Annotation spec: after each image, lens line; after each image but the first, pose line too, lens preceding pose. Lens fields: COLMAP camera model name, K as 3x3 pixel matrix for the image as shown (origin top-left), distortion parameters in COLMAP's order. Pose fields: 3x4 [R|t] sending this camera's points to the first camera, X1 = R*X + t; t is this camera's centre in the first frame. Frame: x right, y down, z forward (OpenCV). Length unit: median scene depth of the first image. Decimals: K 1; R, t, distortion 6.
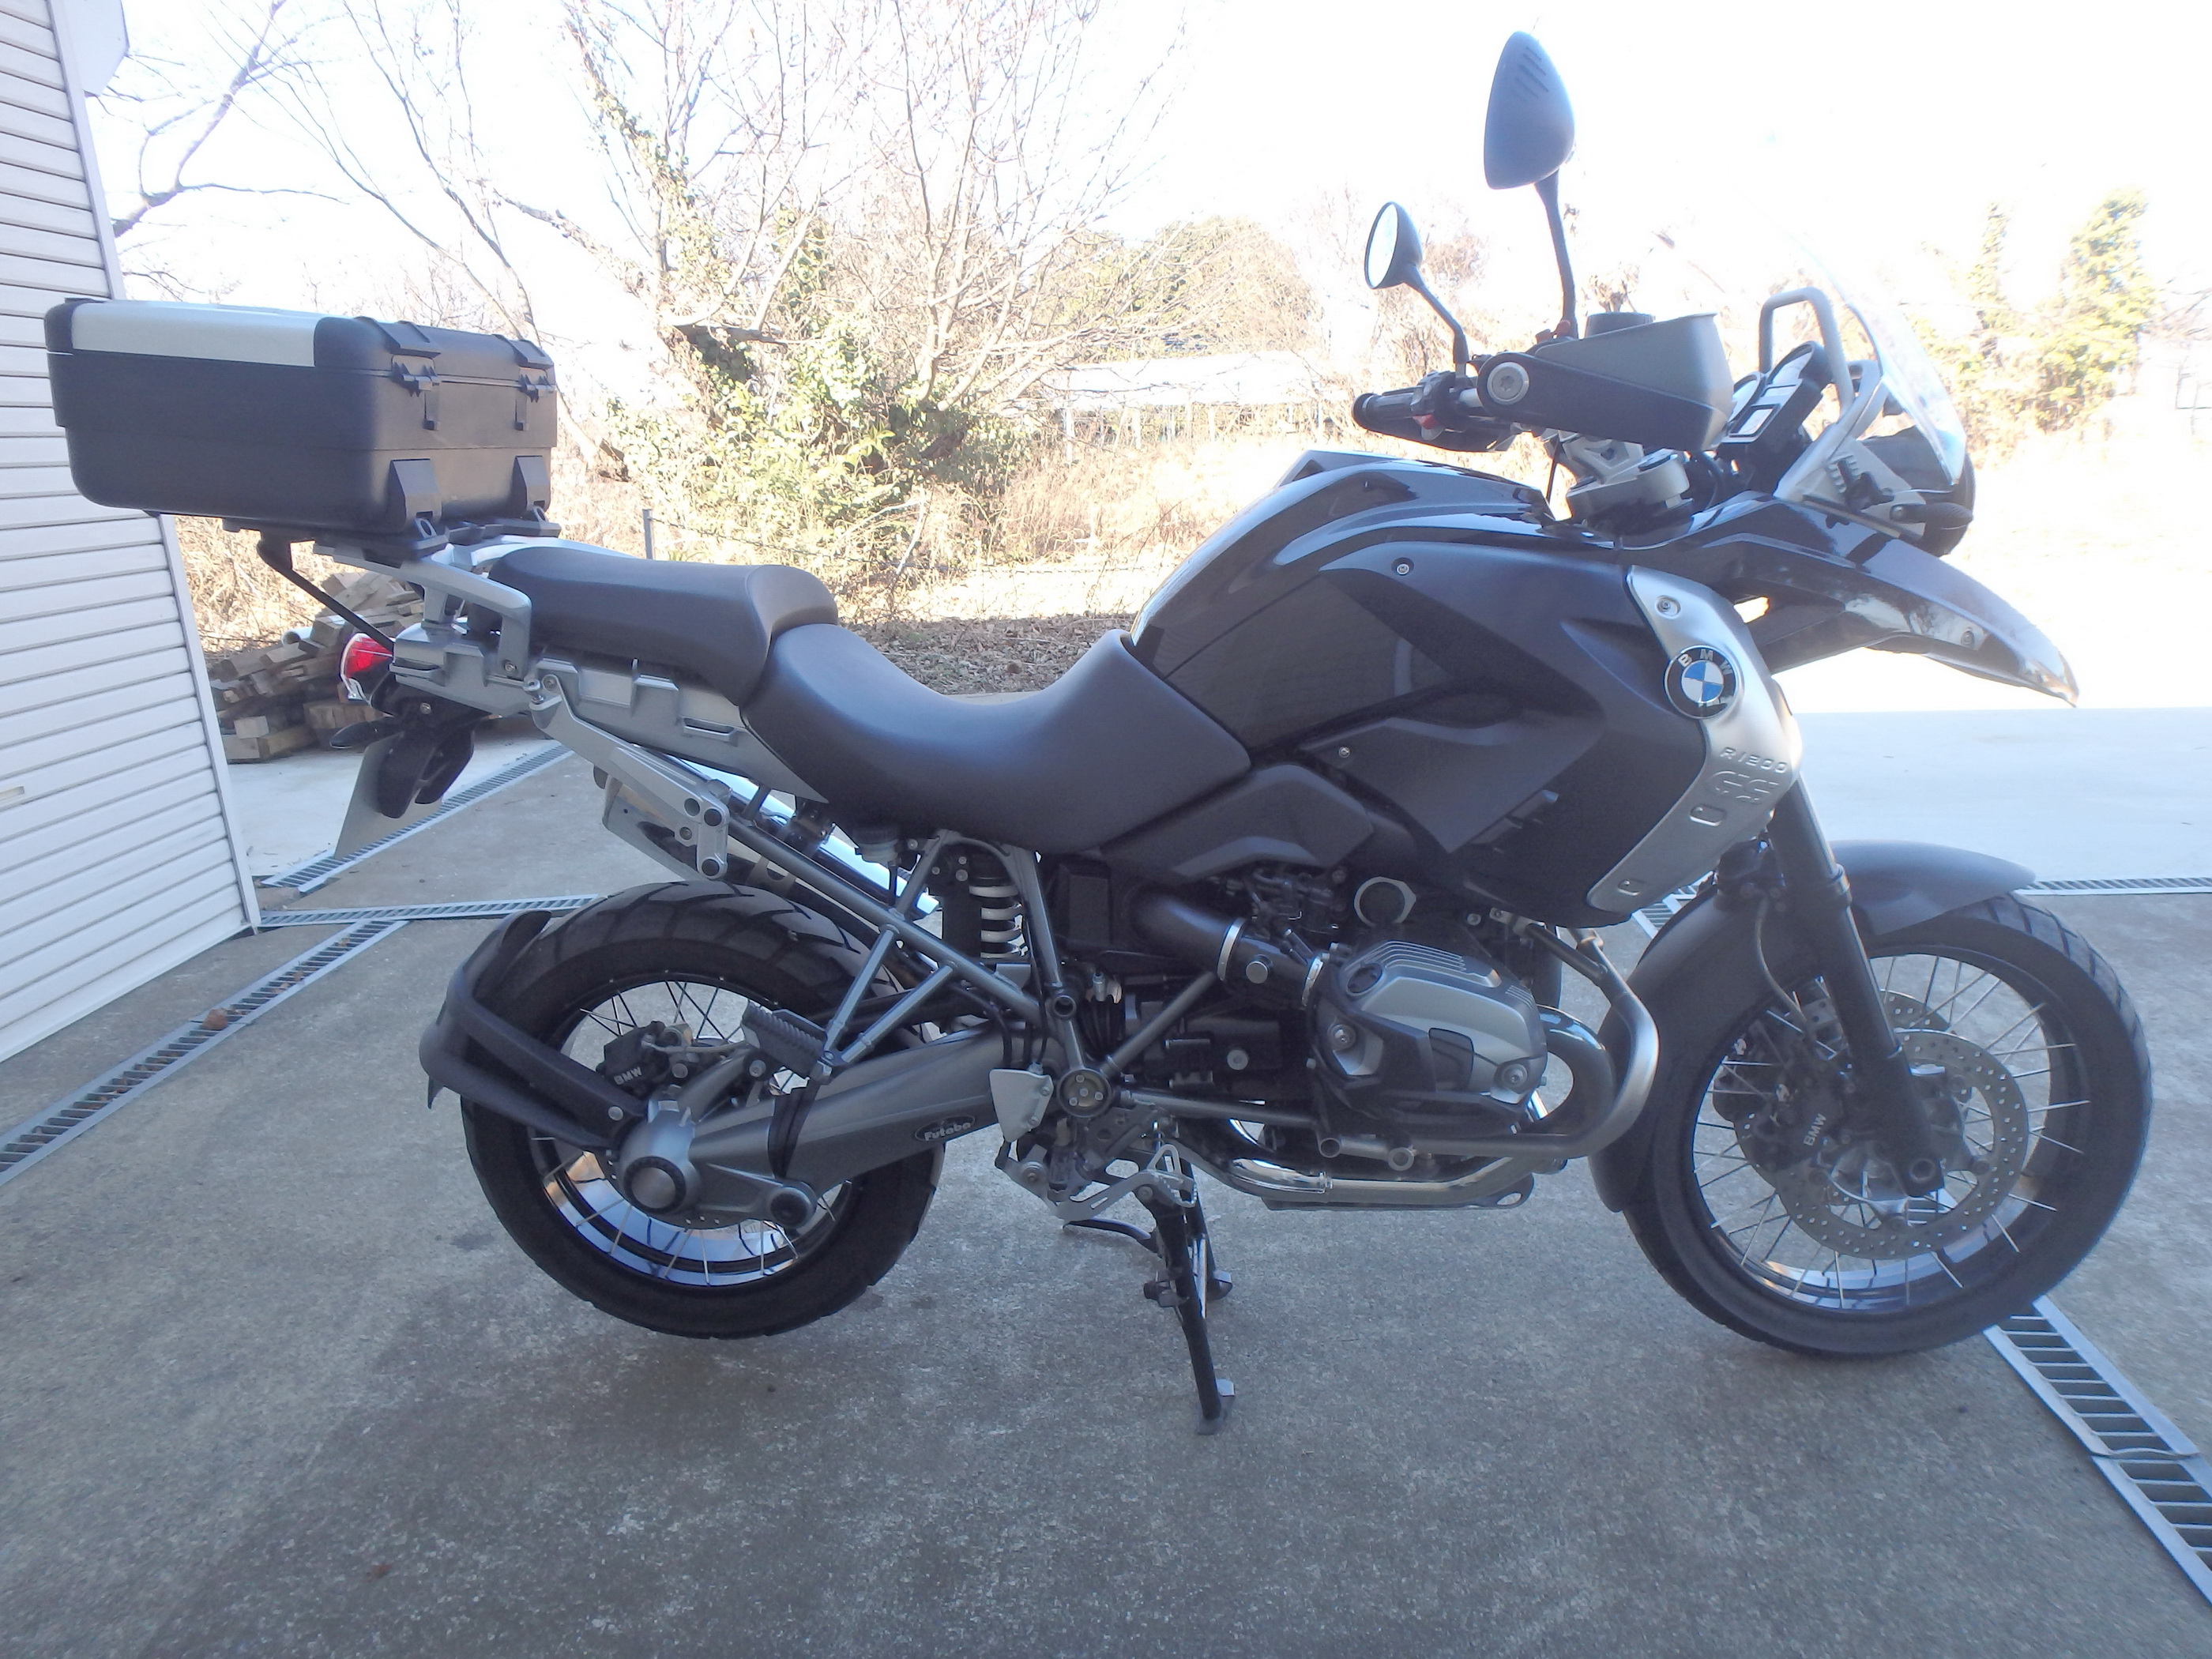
lens RADIAL K [[1342.4, 0, 1115.0], [0, 1342.4, 815.1], [0, 0, 1]] dist [-0.046106, 0.012655]
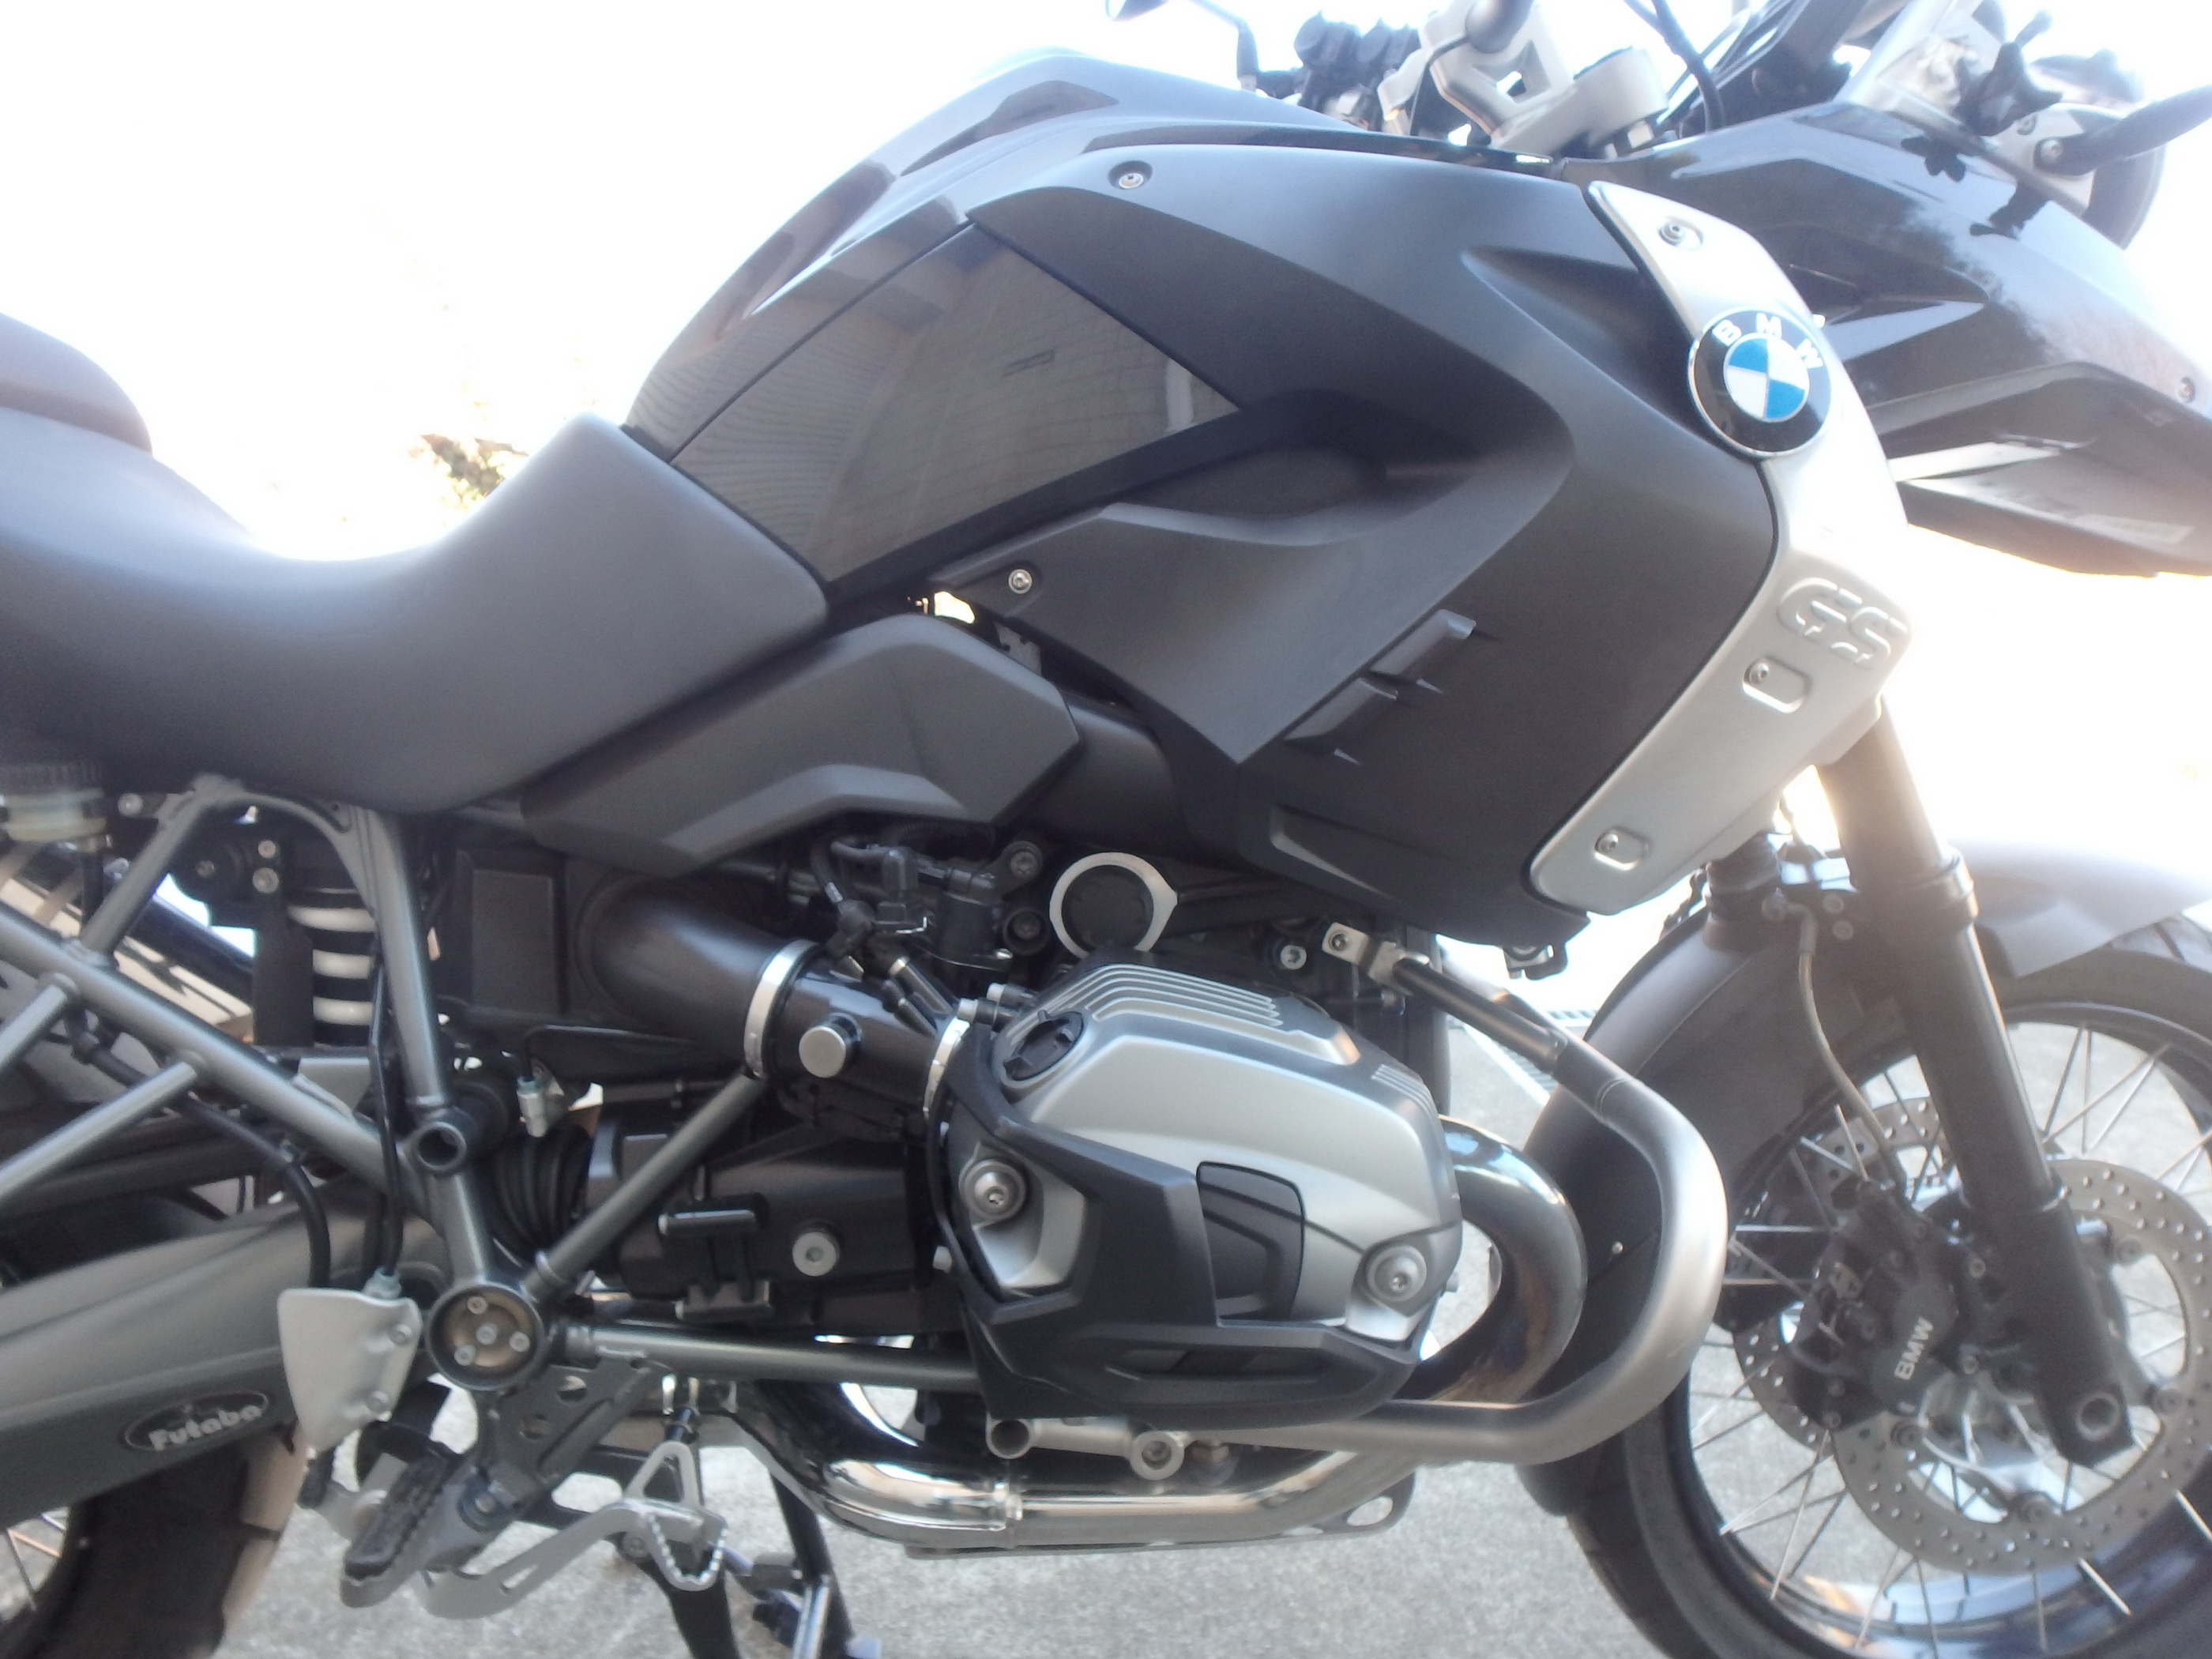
lens RADIAL K [[1348.3, 0, 1116.4], [0, 1348.3, 830.7], [0, 0, 1]] dist [-0.045541, 0.015733]
pose [[0.989614, 0.009151, 0.143462, 0.125725], [0.008361, 0.992619, -0.120989, 0.090213], [-0.143510, 0.120932, 0.982232, 0.490573]]
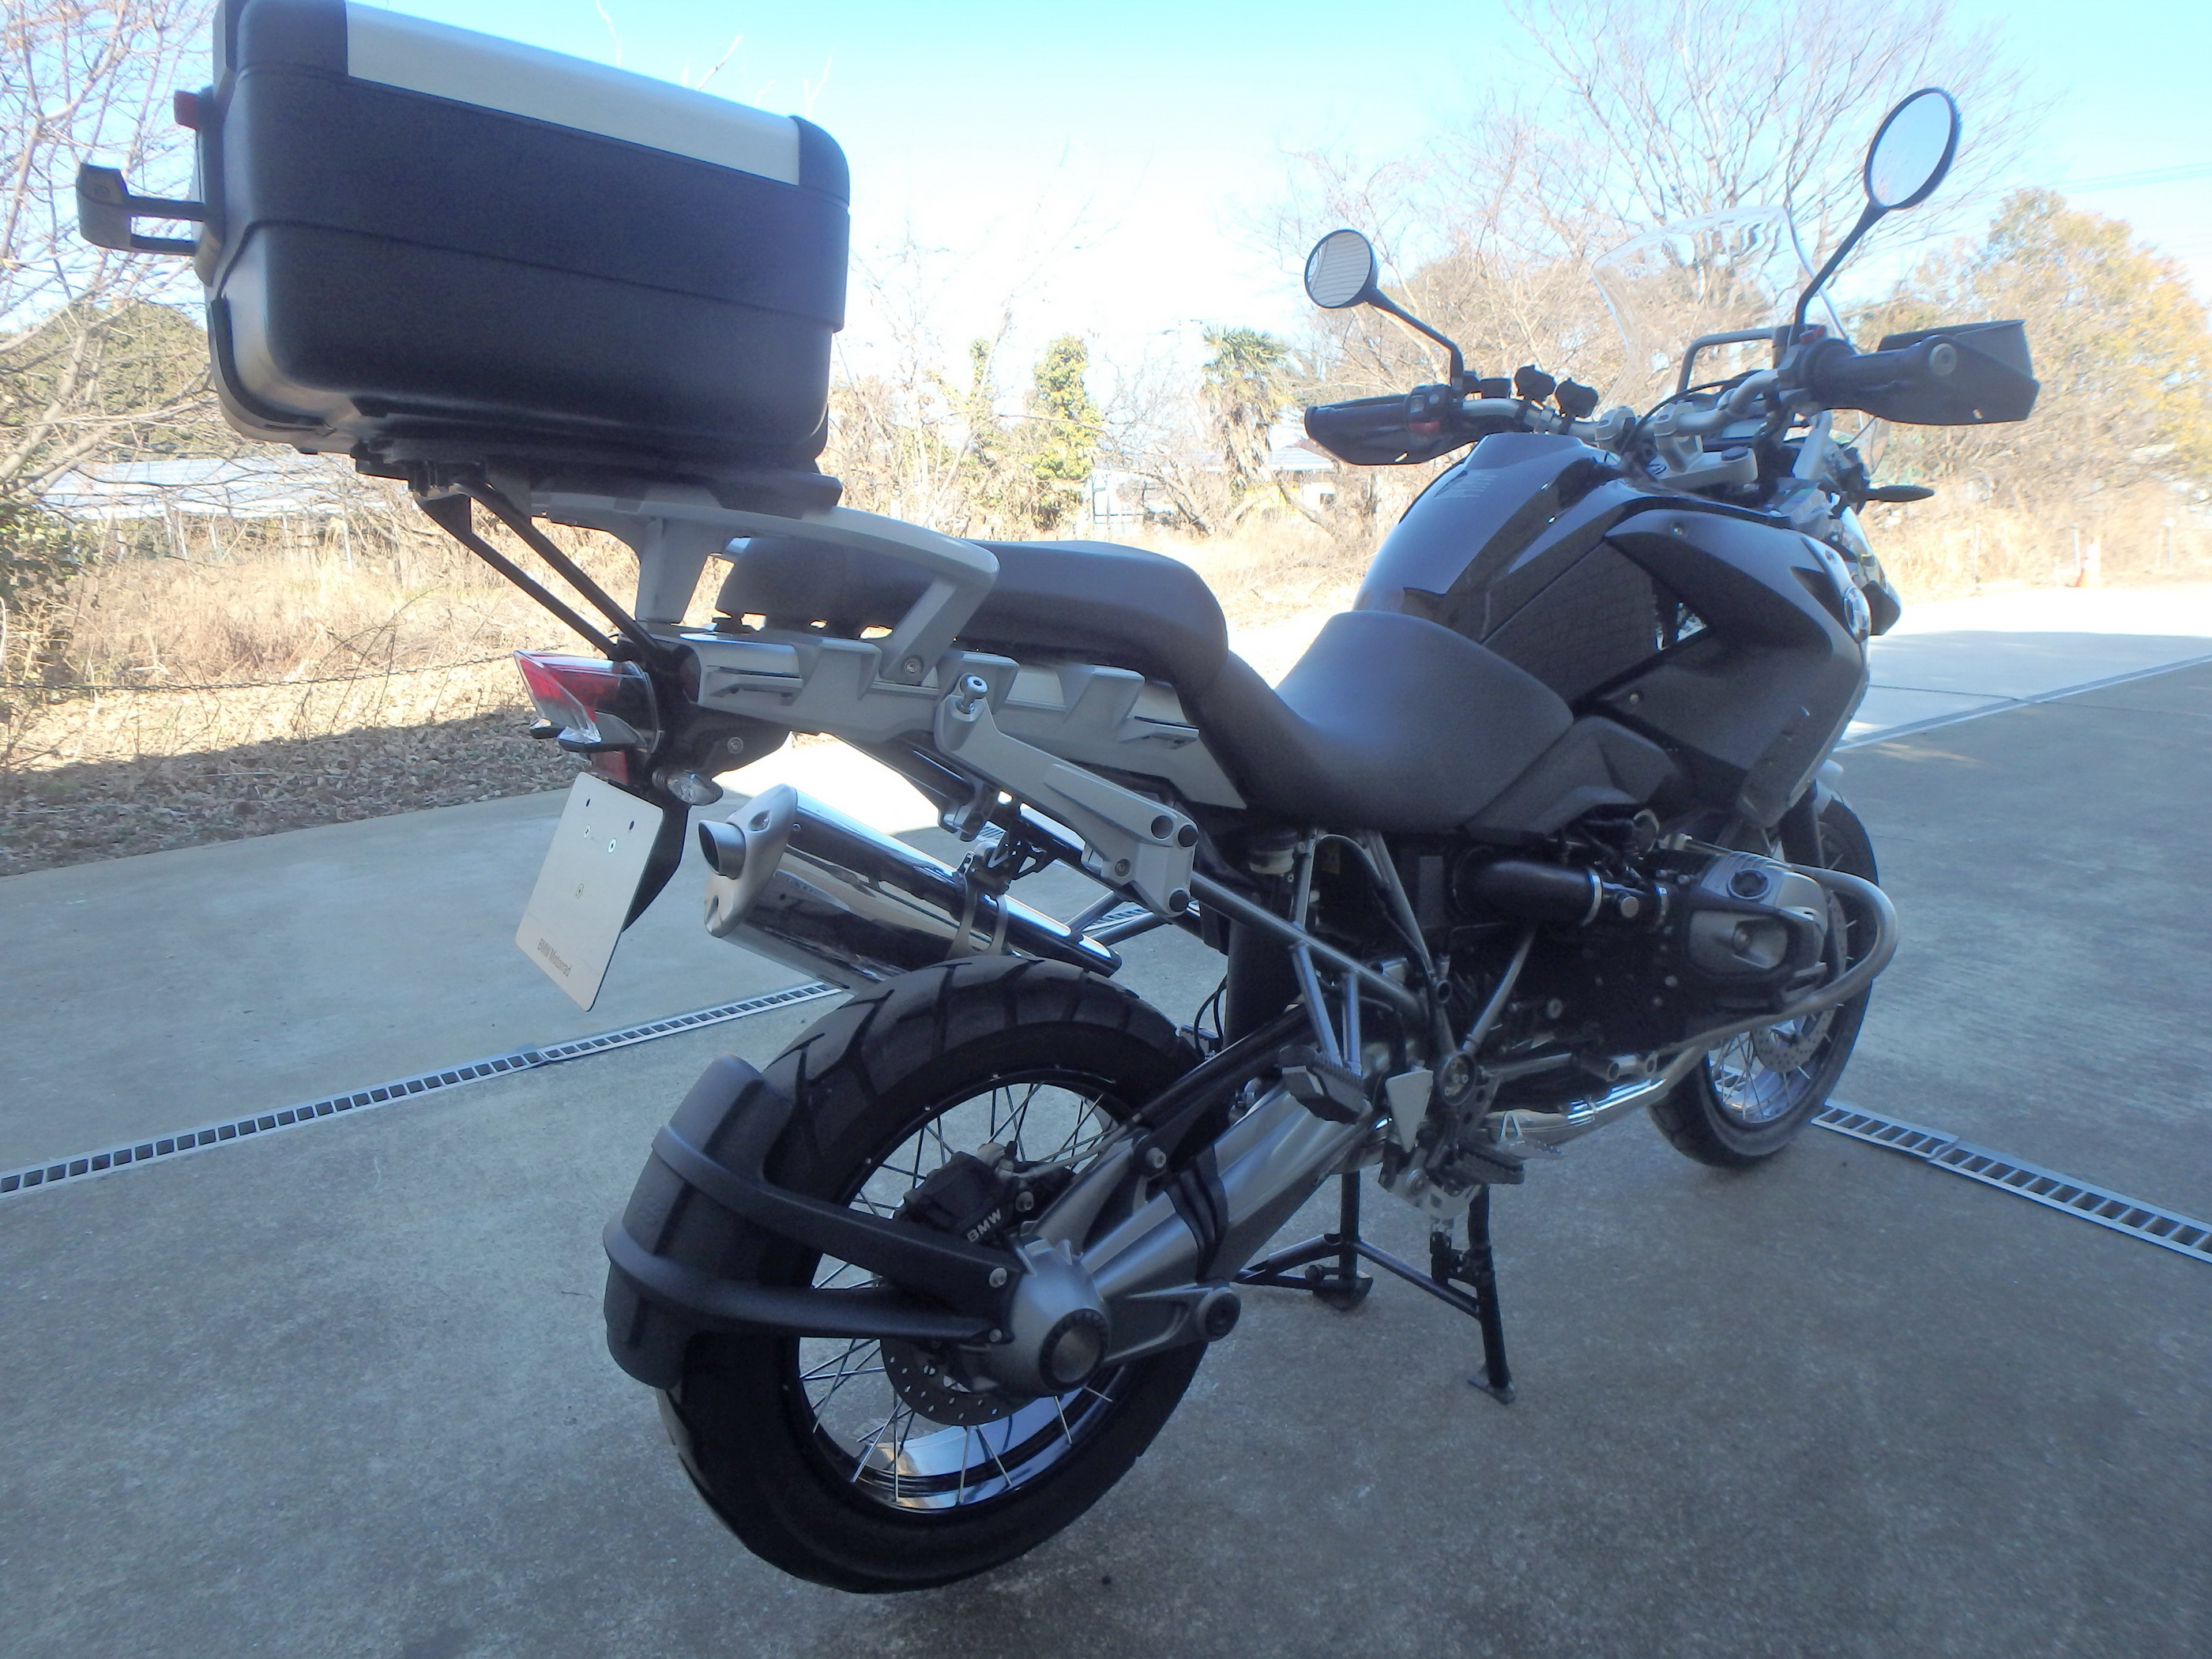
lens RADIAL K [[1342.4, 0, 1115.0], [0, 1342.4, 815.1], [0, 0, 1]] dist [-0.046106, 0.012655]
pose [[0.774552, -0.119219, 0.621173, -0.790194], [0.165848, 0.985995, -0.017560, -0.004099], [-0.610380, 0.116622, 0.783476, 0.371939]]
